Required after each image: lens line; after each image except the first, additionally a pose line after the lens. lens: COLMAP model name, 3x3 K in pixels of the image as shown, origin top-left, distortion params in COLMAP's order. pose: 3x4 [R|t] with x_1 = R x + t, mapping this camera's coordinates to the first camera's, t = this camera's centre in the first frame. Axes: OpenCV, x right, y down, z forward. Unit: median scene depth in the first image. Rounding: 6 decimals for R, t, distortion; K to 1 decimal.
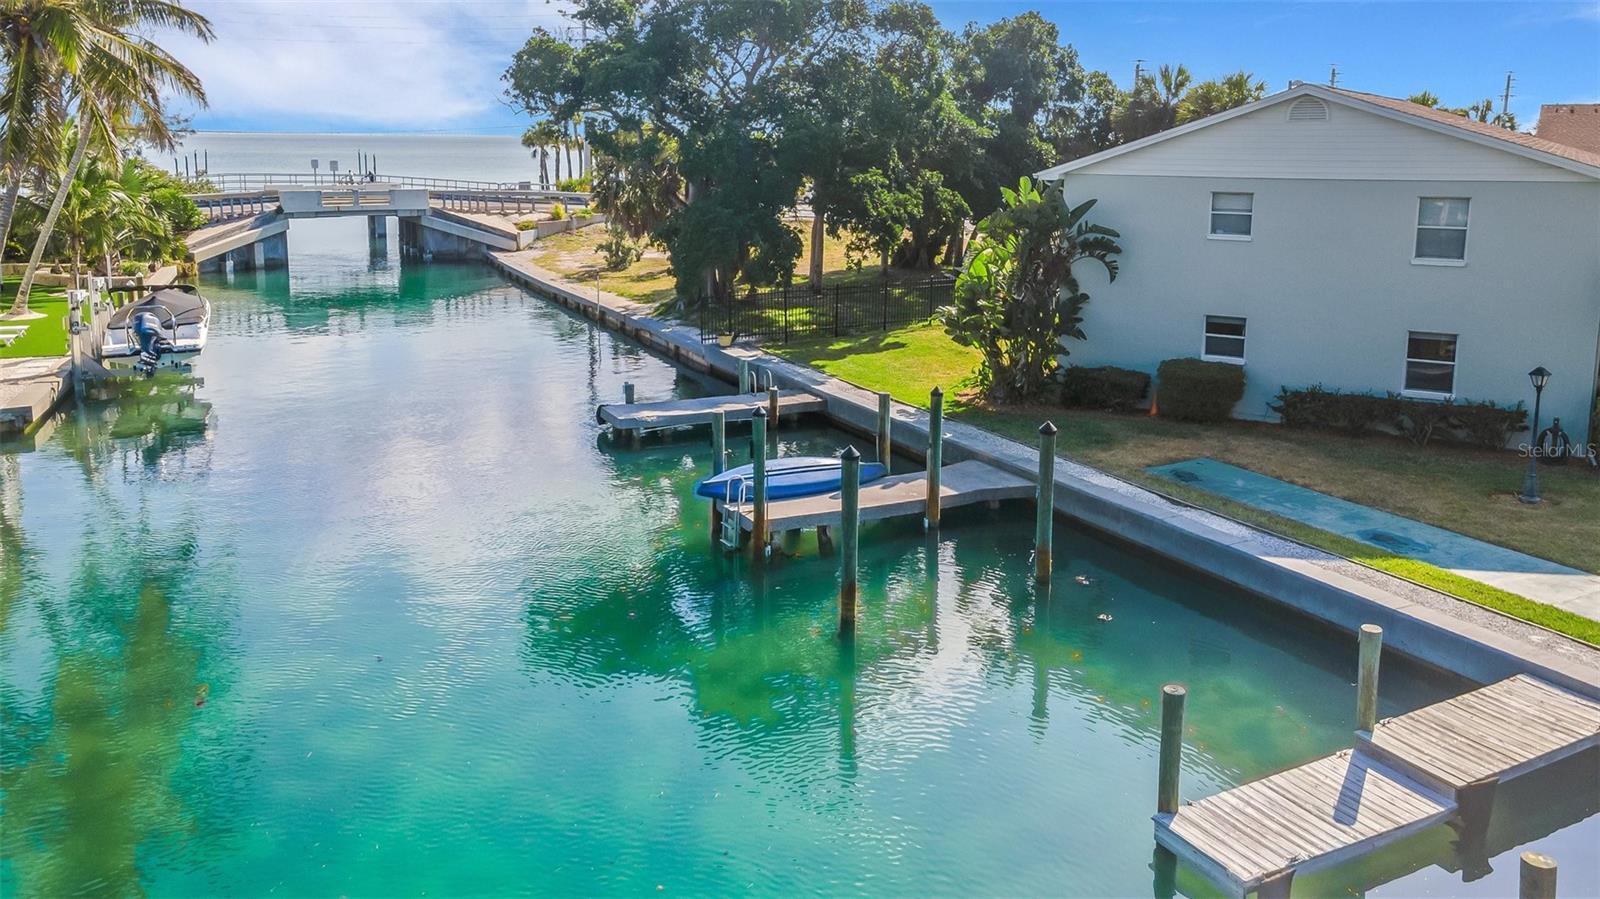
lens RADIAL K [[1162.4, 0, 799.4], [0, 1162.4, 337.2], [0, 0, 1]] dist [0.001897, 0.000910]
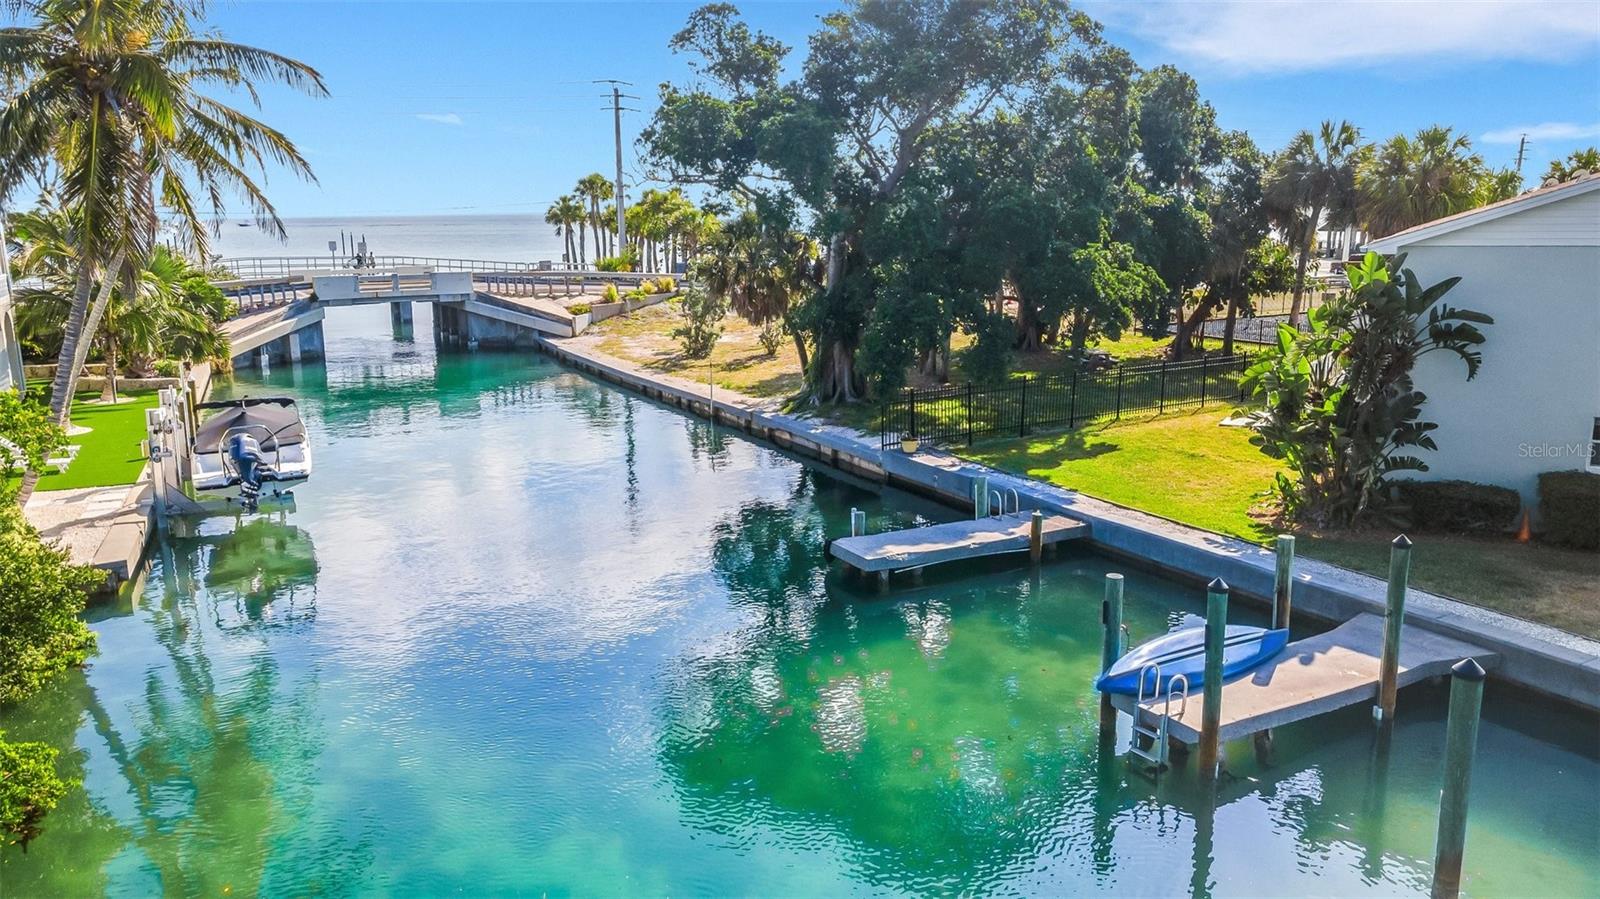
lens RADIAL K [[1130.2, 0, 800.0], [0, 1130.2, 449.5], [0, 0, 1]] dist [-0.000280, 0.000689]
pose [[0.999294, -0.022660, 0.029983, -0.126143], [0.021492, 0.999019, 0.038722, -0.021445], [-0.030831, -0.038050, 0.998800, 0.122539]]
